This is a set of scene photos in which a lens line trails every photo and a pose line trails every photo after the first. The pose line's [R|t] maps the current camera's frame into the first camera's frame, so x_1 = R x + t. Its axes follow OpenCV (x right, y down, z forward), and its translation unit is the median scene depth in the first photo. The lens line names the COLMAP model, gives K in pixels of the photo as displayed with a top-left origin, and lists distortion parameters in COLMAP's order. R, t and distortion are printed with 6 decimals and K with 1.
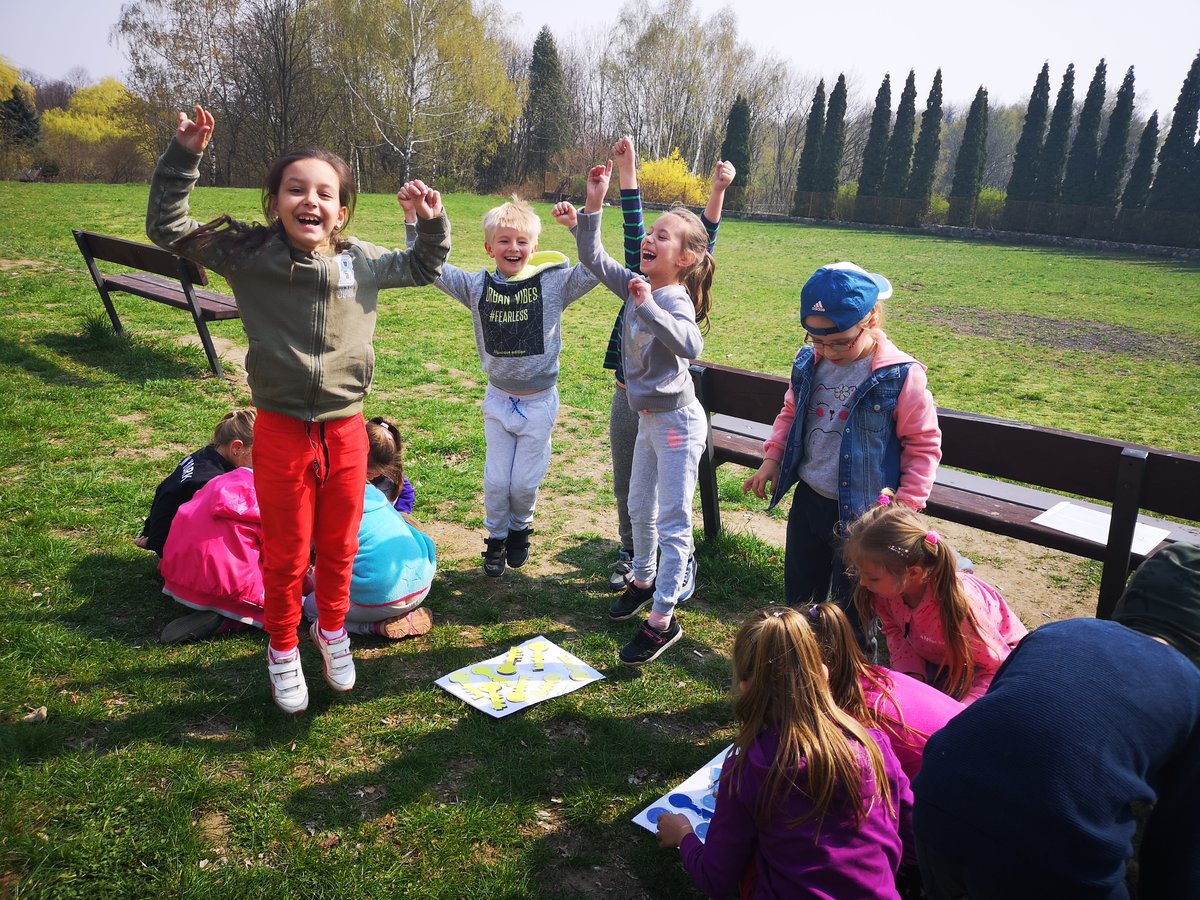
lens RADIAL K [[901.1, 0, 600.2], [0, 901.1, 448.3], [0, 0, 1]] dist [0.021836, -0.012040]
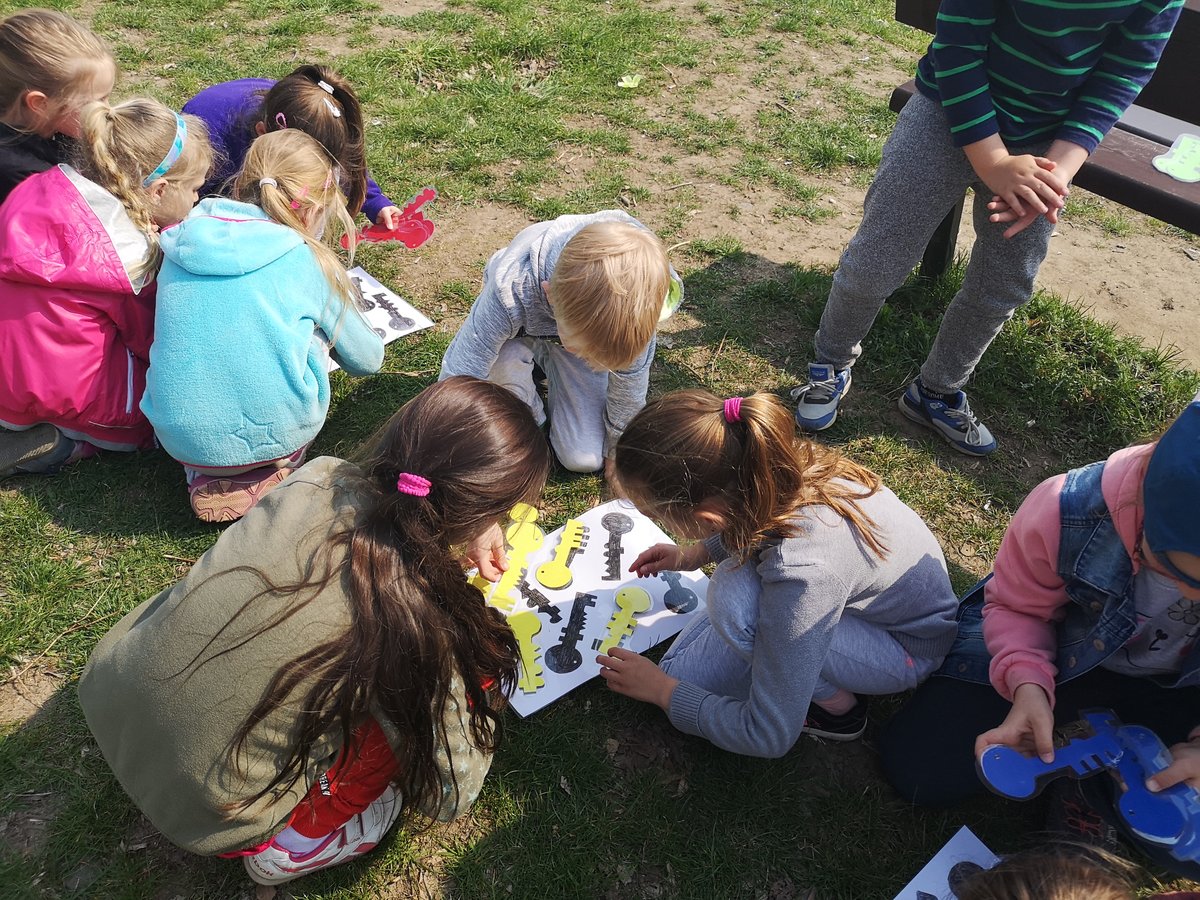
lens RADIAL K [[901.1, 0, 599.9], [0, 901.1, 453.9], [0, 0, 1]] dist [0.021836, -0.012040]
pose [[0.989063, 0.094050, -0.113615, -0.011981], [-0.031254, 0.886467, 0.461735, -0.057097], [0.144142, -0.453135, 0.879711, 0.352897]]
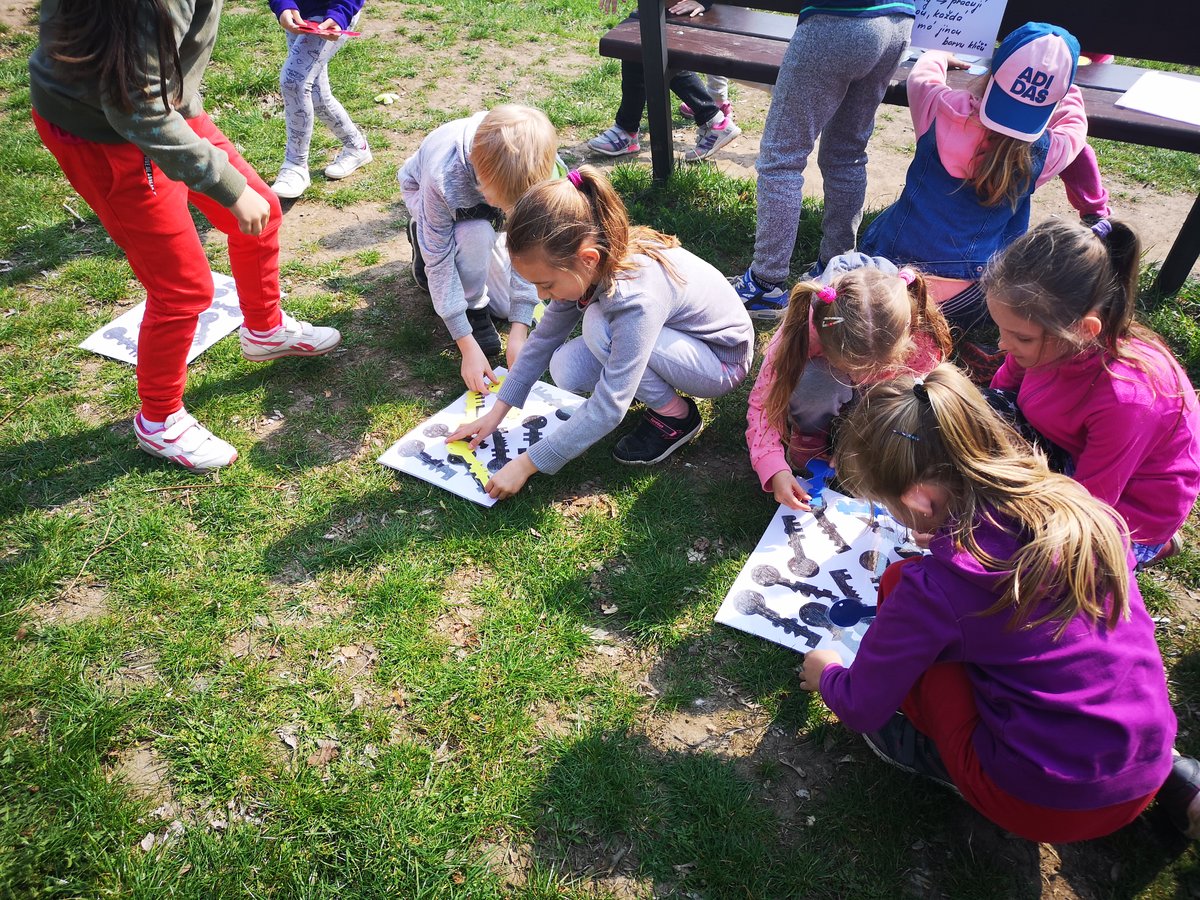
lens RADIAL K [[901.1, 0, 601.9], [0, 901.1, 447.0], [0, 0, 1]] dist [0.021836, -0.012040]
pose [[0.972378, -0.183016, 0.144866, -0.071967], [0.106187, 0.899558, 0.423697, -0.023585], [-0.207859, -0.396611, 0.894145, 0.206774]]
